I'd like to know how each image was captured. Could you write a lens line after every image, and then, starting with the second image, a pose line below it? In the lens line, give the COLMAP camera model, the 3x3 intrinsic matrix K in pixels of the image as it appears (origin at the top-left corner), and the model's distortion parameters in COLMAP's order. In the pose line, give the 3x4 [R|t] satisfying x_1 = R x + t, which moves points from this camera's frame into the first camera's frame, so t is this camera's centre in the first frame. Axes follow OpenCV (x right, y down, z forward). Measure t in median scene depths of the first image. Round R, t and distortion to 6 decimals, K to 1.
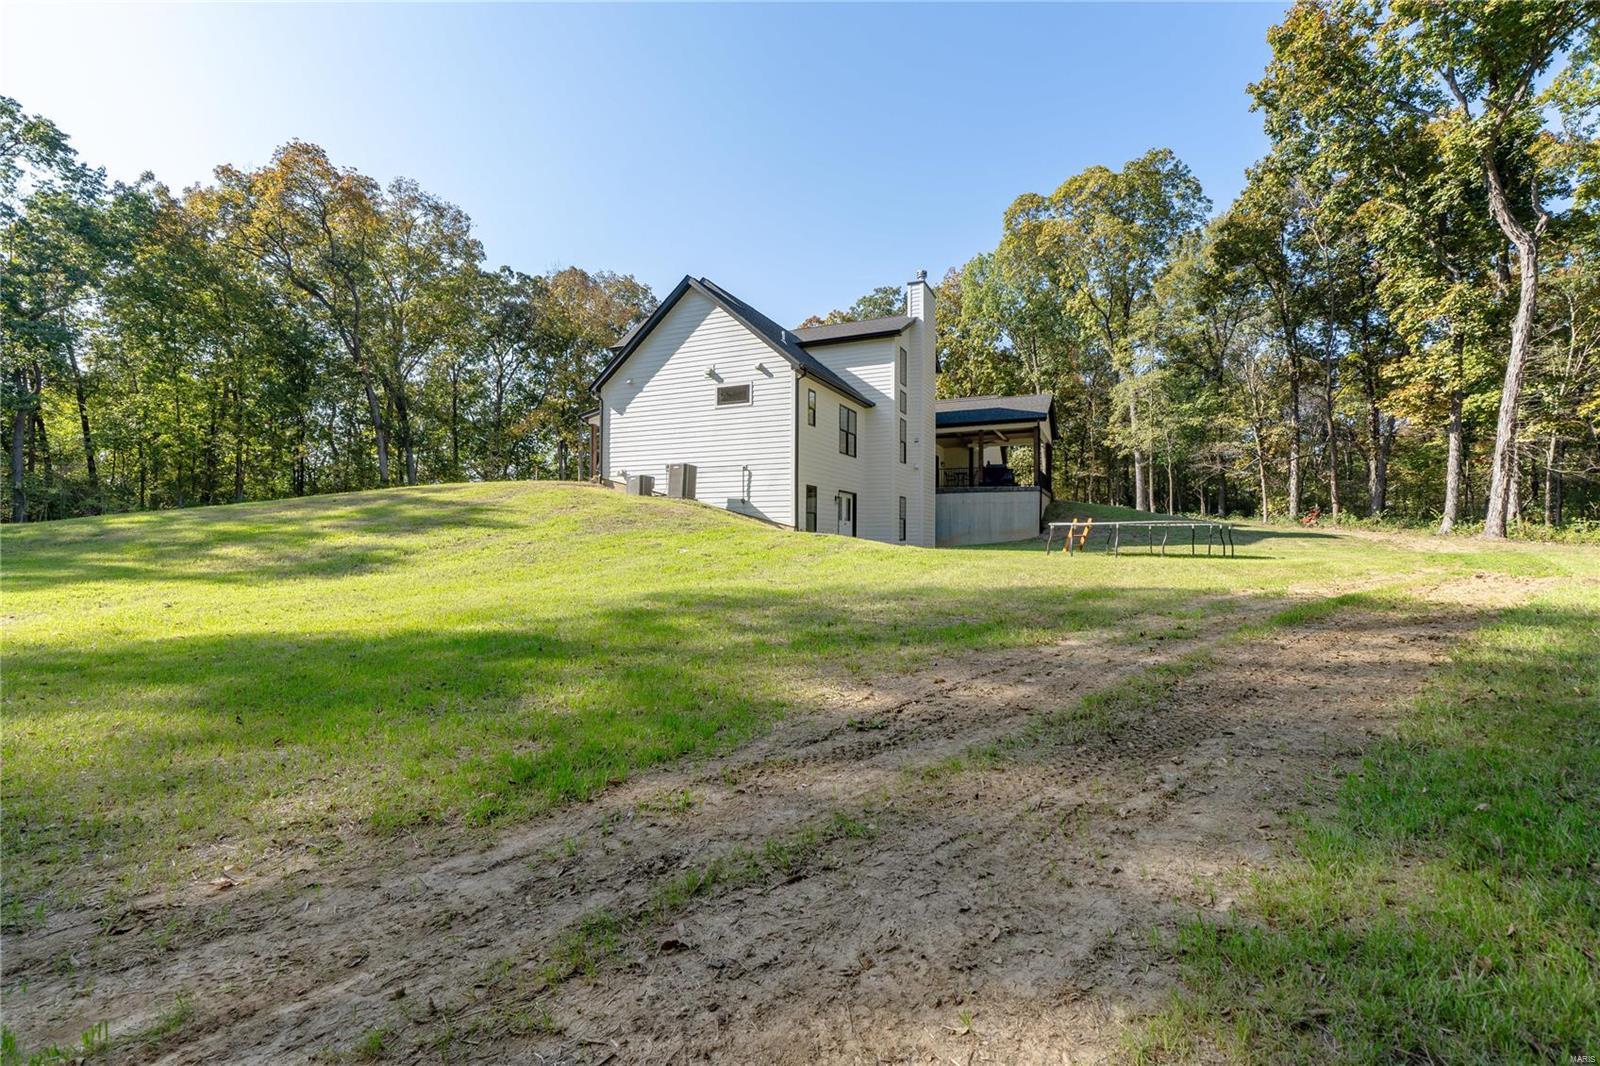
lens RADIAL K [[708.5, 0, 790.1], [0, 708.5, 530.4], [0, 0, 1]] dist [-0.002314, 0.000202]
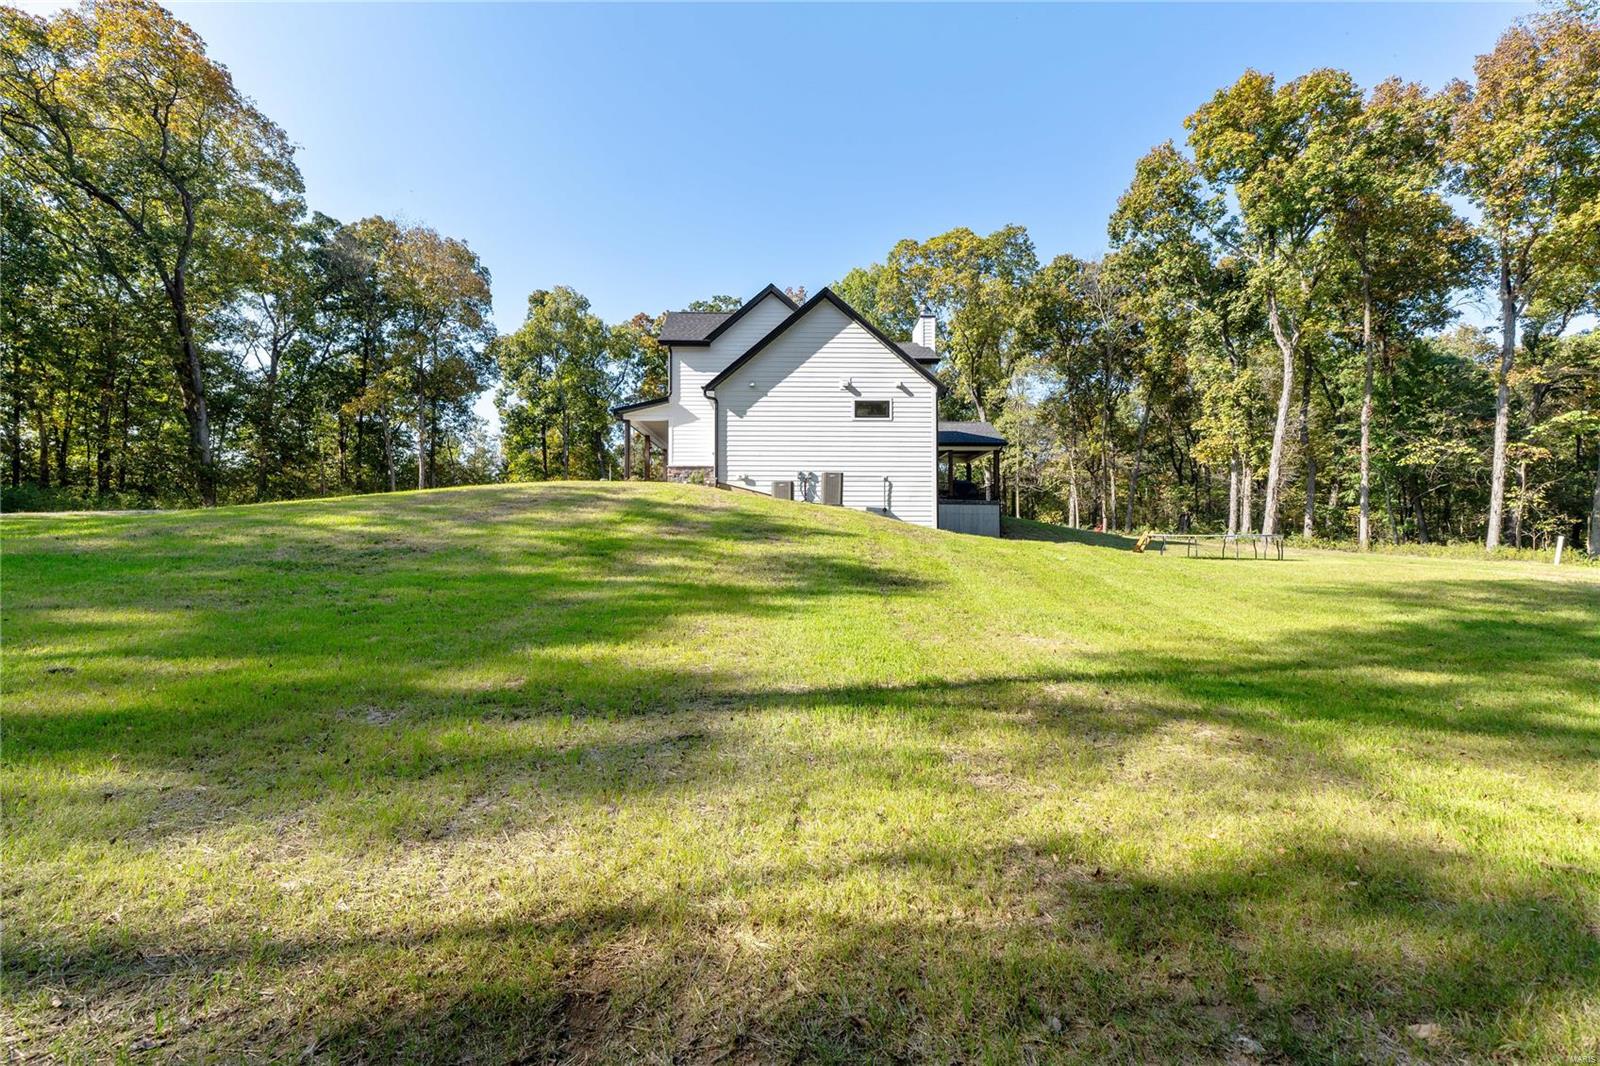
lens RADIAL K [[708.5, 0, 786.9], [0, 708.5, 538.3], [0, 0, 1]] dist [-0.002314, 0.000202]
pose [[0.907999, 0.006587, 0.418920, -0.631223], [-0.010747, 0.999914, 0.007572, -0.004127], [-0.418834, -0.011377, 0.907992, 0.084839]]
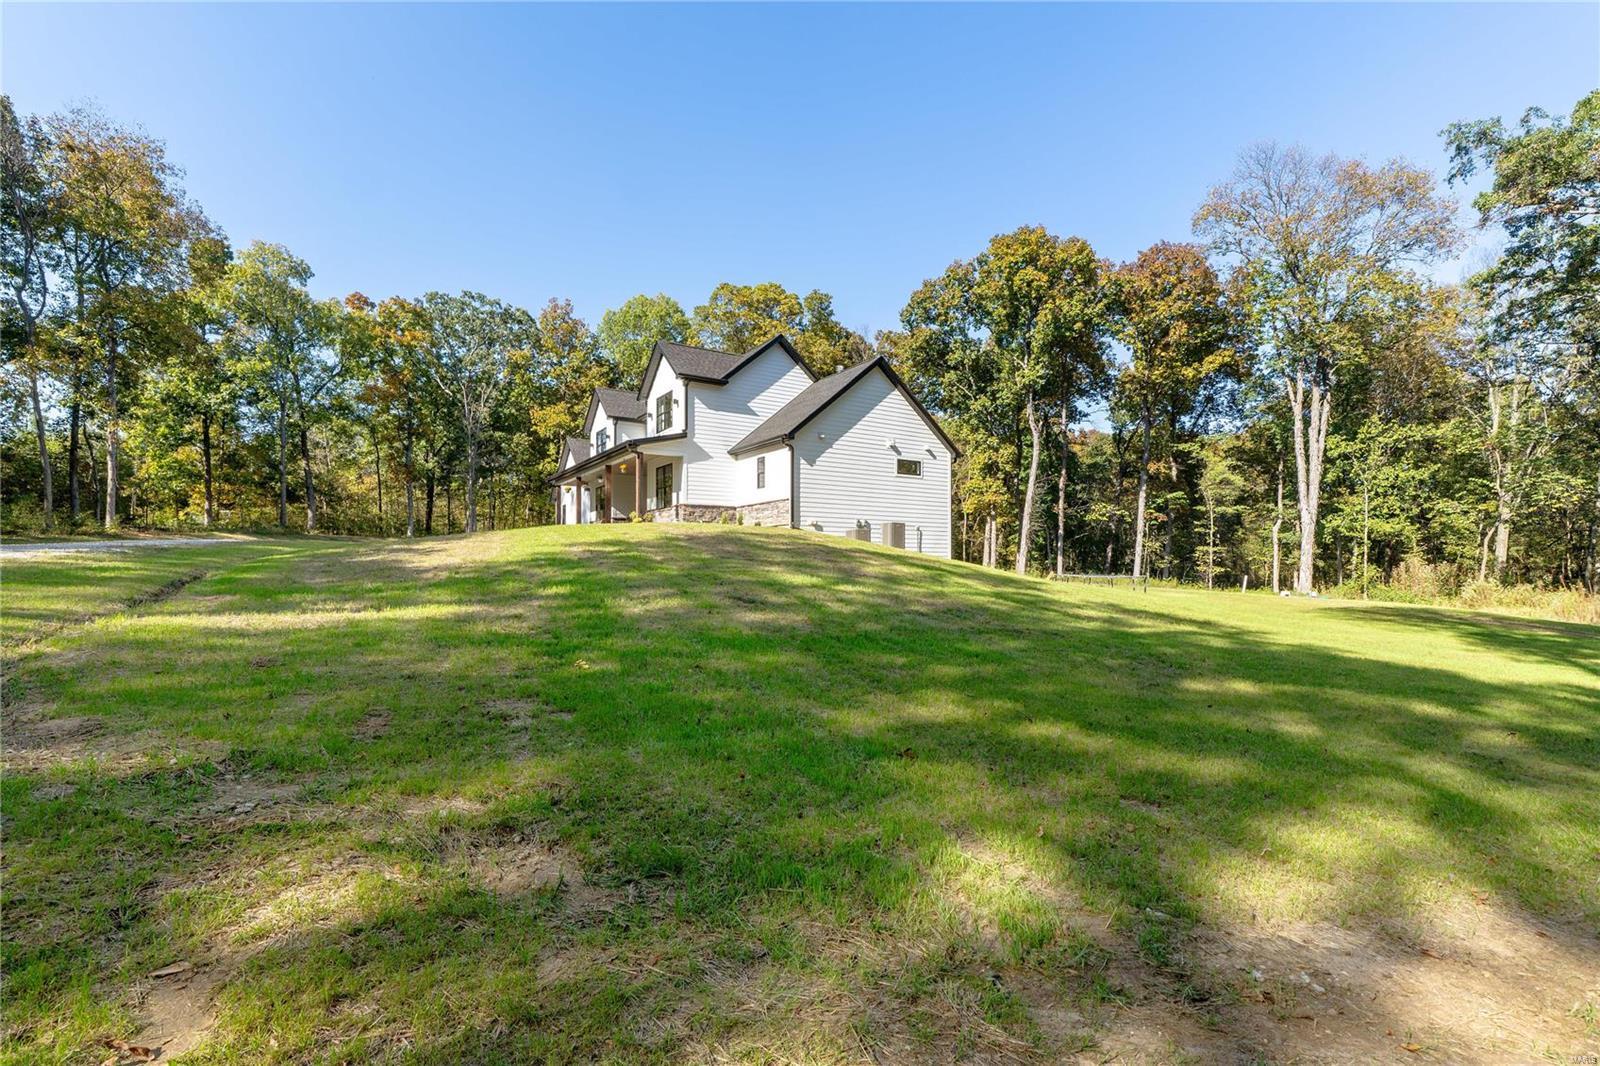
lens RADIAL K [[708.5, 0, 795.8], [0, 708.5, 568.5], [0, 0, 1]] dist [-0.002314, 0.000202]
pose [[0.565964, 0.001463, 0.824429, -1.182990], [-0.018185, 0.999777, 0.010709, -0.025772], [-0.824229, -0.021054, 0.565864, 0.457949]]
